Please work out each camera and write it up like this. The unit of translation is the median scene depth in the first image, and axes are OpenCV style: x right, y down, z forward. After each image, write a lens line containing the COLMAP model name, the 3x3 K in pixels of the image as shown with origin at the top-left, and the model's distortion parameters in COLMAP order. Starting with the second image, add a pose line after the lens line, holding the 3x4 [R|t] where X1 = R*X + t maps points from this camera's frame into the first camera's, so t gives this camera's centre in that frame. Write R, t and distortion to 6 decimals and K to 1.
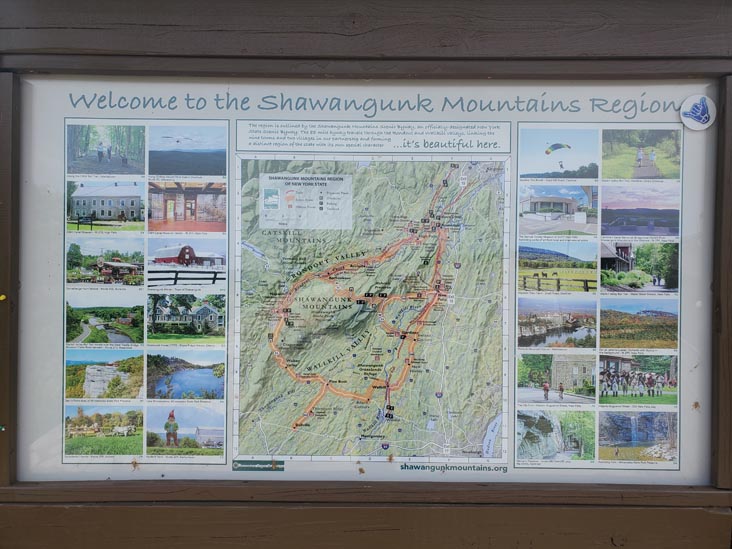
lens RADIAL K [[539.0, 0, 368.2], [0, 539.0, 274.6], [0, 0, 1]] dist [0.000744, -0.018433]
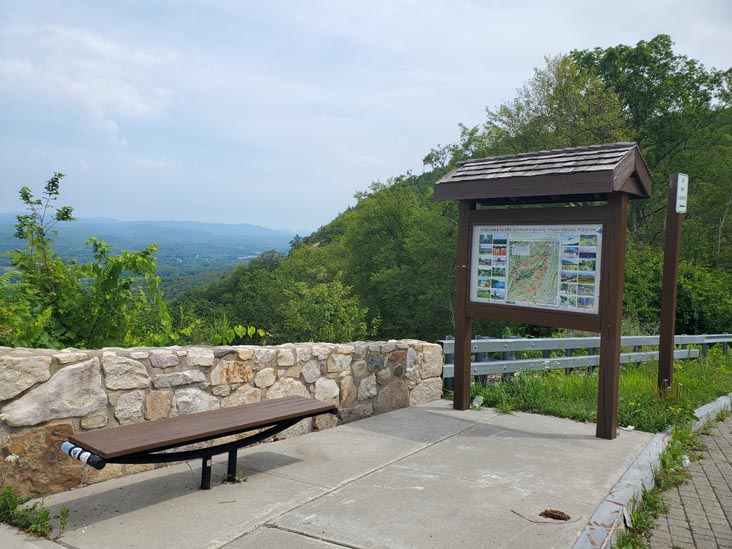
lens RADIAL K [[539.0, 0, 368.5], [0, 539.0, 273.8], [0, 0, 1]] dist [0.000744, -0.018433]
pose [[0.706952, 0.044750, -0.705844, 2.393068], [-0.023684, 0.998934, 0.039610, -0.077900], [0.706865, -0.011285, 0.707259, -3.477027]]
